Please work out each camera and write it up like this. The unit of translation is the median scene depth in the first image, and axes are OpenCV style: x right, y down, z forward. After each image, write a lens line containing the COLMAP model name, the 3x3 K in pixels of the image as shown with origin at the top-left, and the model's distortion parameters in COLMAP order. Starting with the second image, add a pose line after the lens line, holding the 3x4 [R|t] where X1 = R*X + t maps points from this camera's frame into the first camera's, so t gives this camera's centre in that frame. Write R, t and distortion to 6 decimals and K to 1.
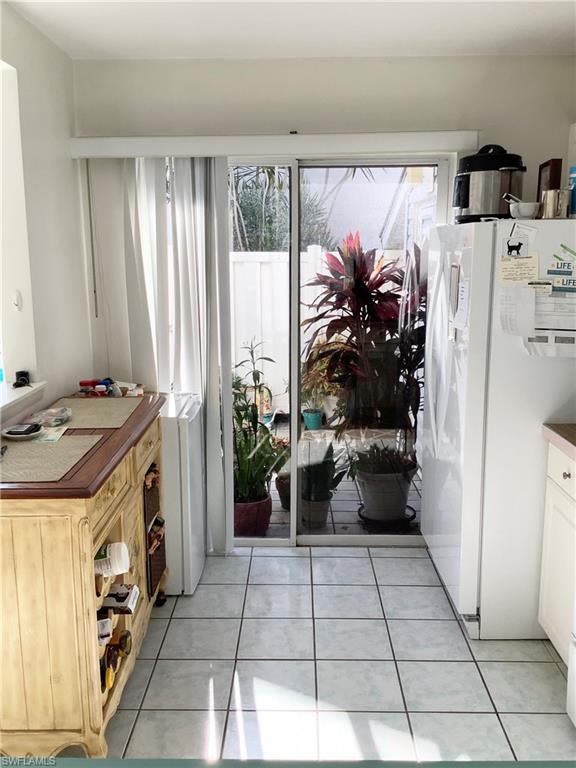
lens RADIAL K [[715.9, 0, 288.0], [0, 715.9, 384.0], [0, 0, 1]] dist [0.113119, -0.219193]
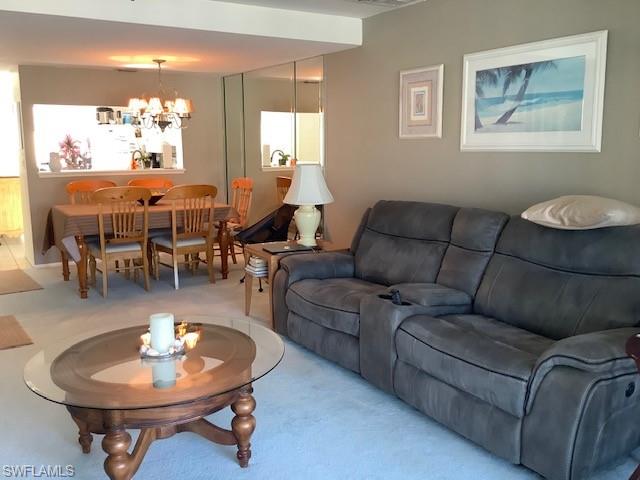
lens RADIAL K [[596.6, 0, 320.0], [0, 596.6, 240.0], [0, 0, 1]] dist [0.113119, -0.219193]
pose [[0.839648, -0.080724, 0.537098, -0.577012], [0.099816, 0.994985, -0.006499, 0.552746], [-0.533880, 0.059068, 0.843495, -2.429235]]
